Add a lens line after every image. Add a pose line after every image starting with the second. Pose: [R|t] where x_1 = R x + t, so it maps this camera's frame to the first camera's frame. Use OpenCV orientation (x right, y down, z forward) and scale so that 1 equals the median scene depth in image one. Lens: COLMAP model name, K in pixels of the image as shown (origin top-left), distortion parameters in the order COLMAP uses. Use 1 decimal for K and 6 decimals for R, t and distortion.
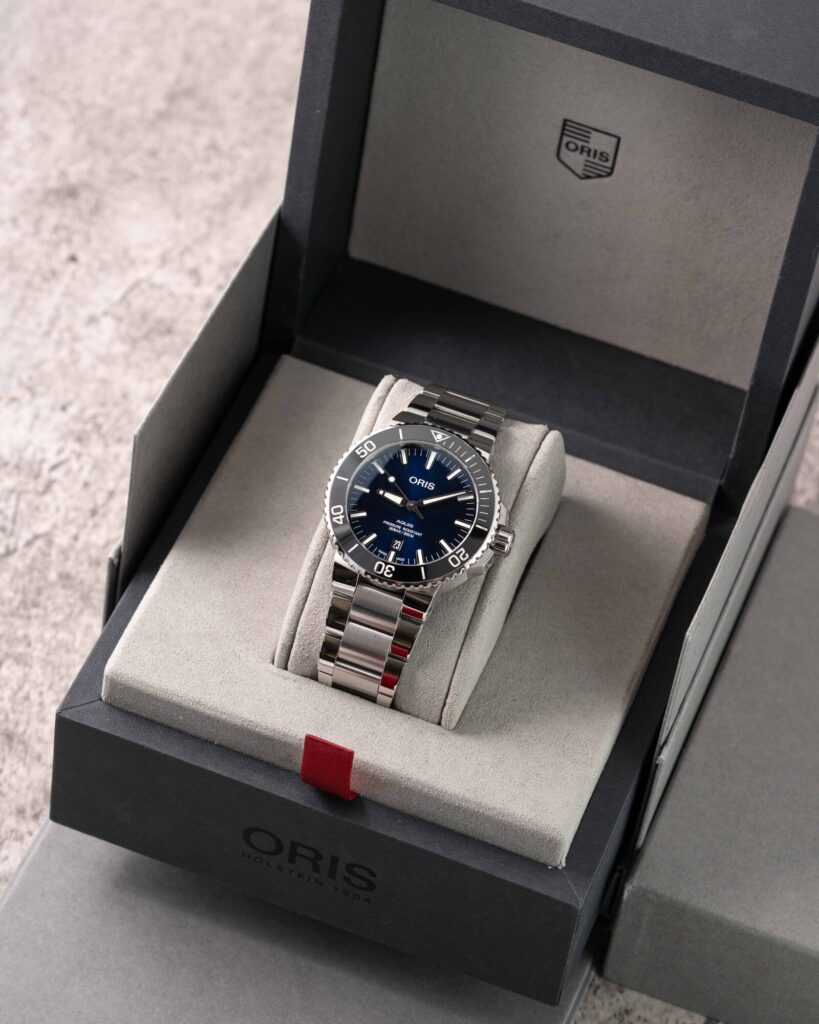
lens RADIAL K [[4250.5, 0, 410.3], [0, 4250.5, 512.2], [0, 0, 1]] dist [-0.336792, 0.000000]
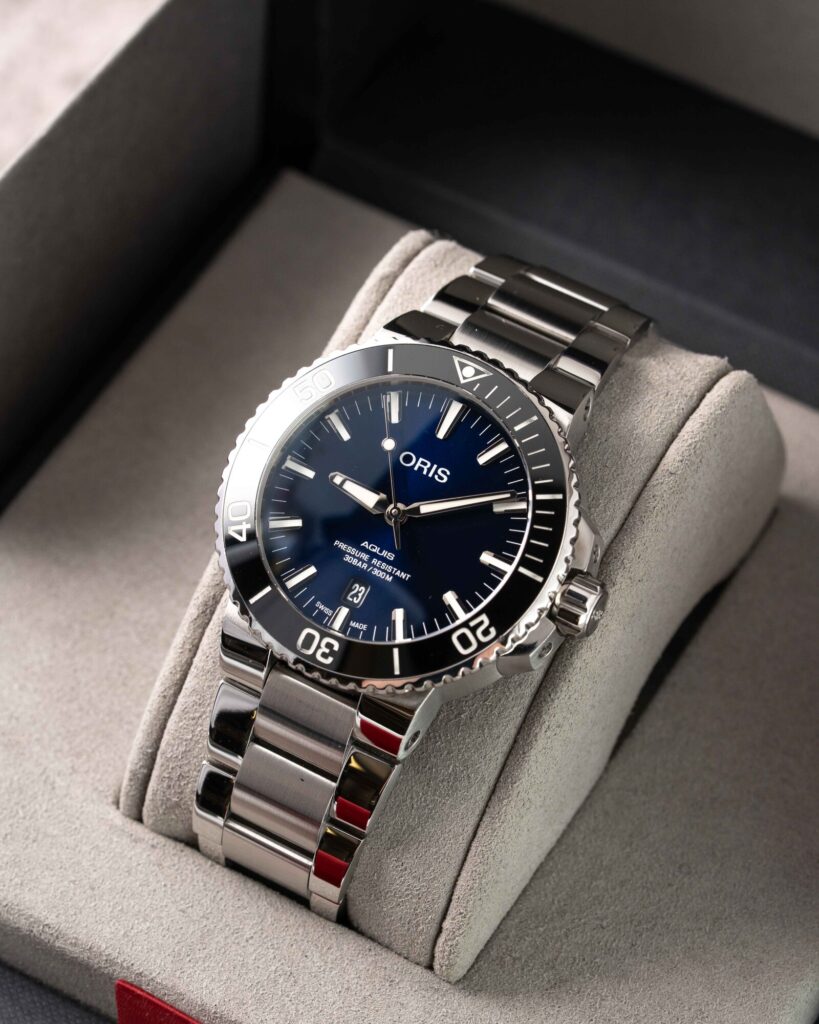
lens RADIAL K [[4250.5, 0, 407.6], [0, 4250.5, 511.5], [0, 0, 1]] dist [-0.336792, 0.000000]
pose [[0.979296, 0.080575, -0.185706, 0.089162], [-0.070135, 0.995601, 0.062130, -0.031133], [0.189896, -0.047820, 0.980639, 0.532909]]
